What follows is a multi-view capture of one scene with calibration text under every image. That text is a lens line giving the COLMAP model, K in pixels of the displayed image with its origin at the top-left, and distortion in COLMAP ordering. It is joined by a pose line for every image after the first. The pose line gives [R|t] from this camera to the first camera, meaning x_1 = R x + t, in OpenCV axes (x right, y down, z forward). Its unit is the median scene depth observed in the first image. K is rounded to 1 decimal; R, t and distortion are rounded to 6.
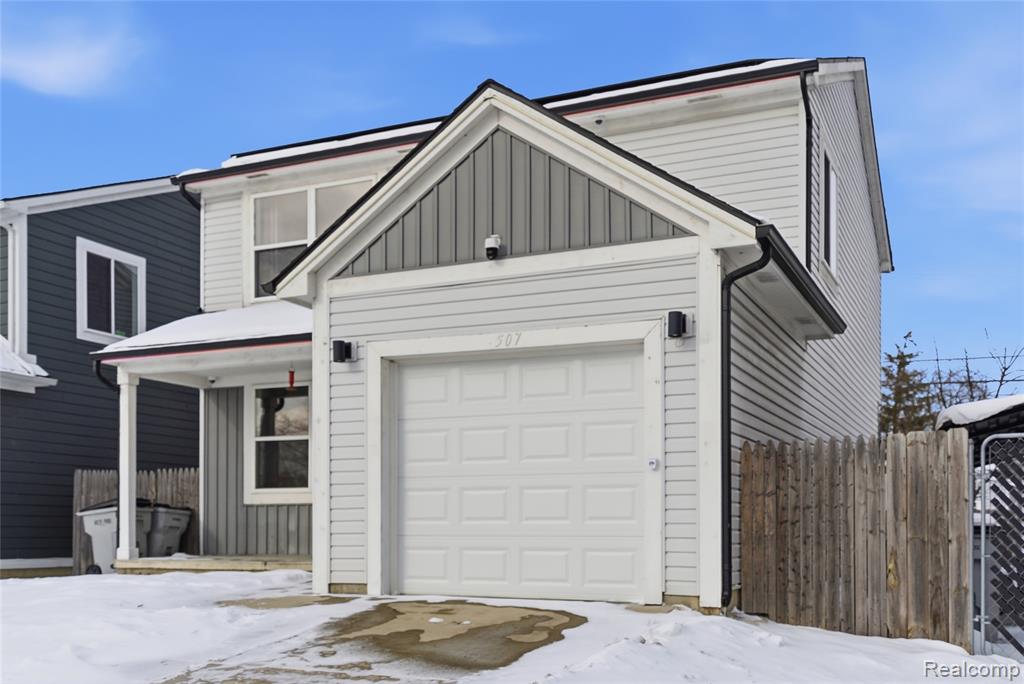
lens RADIAL K [[1041.8, 0, 512.0], [0, 1041.8, 342.0], [0, 0, 1]] dist [-0.019151, -0.006720]
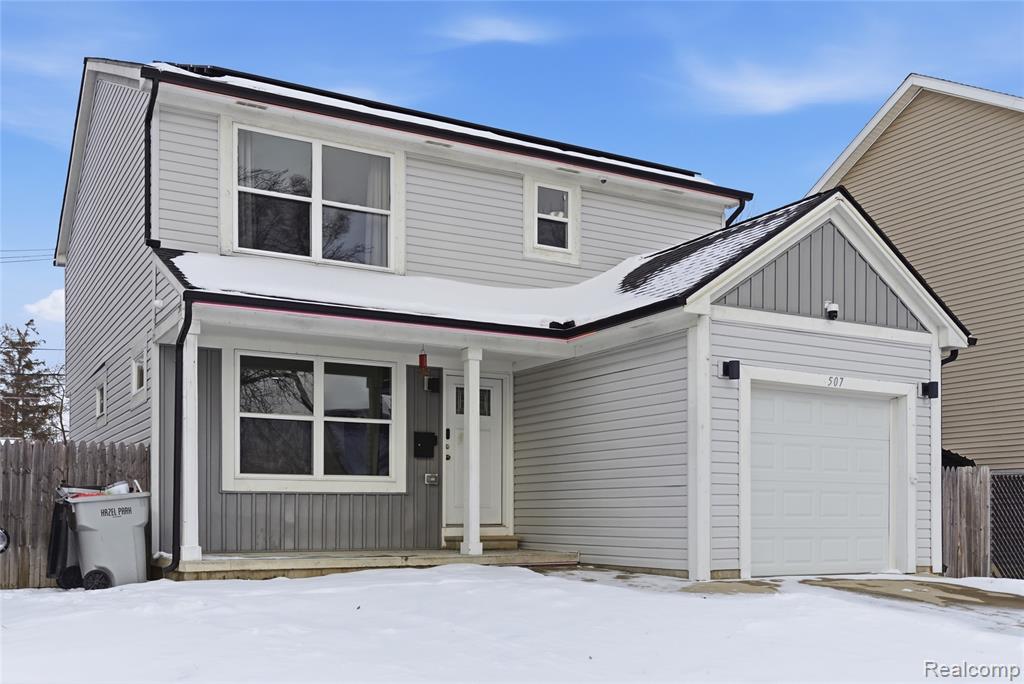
lens RADIAL K [[994.3, 0, 512.0], [0, 994.3, 342.0], [0, 0, 1]] dist [-0.006910, -0.008088]
pose [[0.586784, 0.142382, 0.797128, -0.886204], [-0.147019, 0.986791, -0.068035, 0.066305], [-0.796285, -0.077271, 0.599966, 0.394383]]
